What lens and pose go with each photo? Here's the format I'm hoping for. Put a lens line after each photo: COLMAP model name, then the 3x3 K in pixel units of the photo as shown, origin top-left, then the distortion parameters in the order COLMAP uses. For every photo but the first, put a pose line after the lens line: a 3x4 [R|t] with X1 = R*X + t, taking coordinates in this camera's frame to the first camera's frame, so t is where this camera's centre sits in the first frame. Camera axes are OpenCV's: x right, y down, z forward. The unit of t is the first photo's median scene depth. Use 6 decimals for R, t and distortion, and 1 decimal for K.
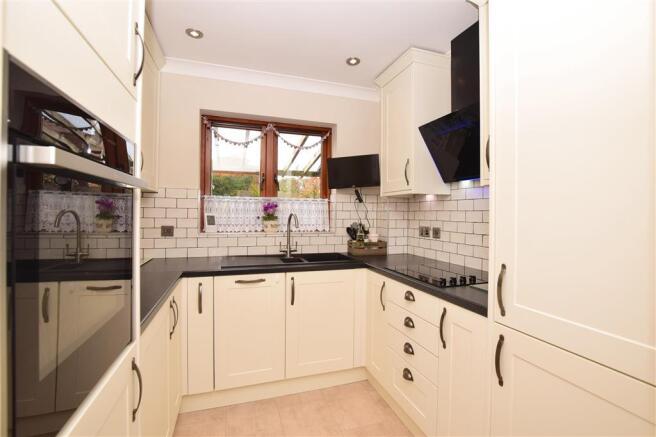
lens RADIAL K [[310.5, 0, 329.8], [0, 310.5, 212.3], [0, 0, 1]] dist [0.001485, 0.000036]
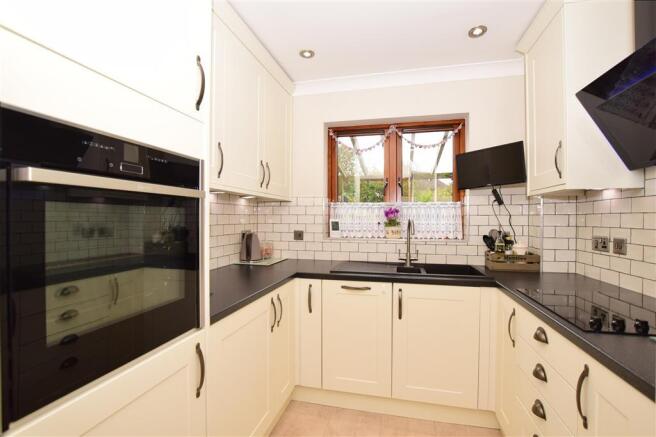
lens RADIAL K [[302.0, 0, 328.0], [0, 302.0, 218.5], [0, 0, 1]] dist [-0.003104, -0.000309]
pose [[0.849982, -0.008237, -0.526748, 0.137726], [0.009418, 0.999956, -0.000440, 0.000381], [0.526728, -0.004587, 0.850021, 0.108693]]
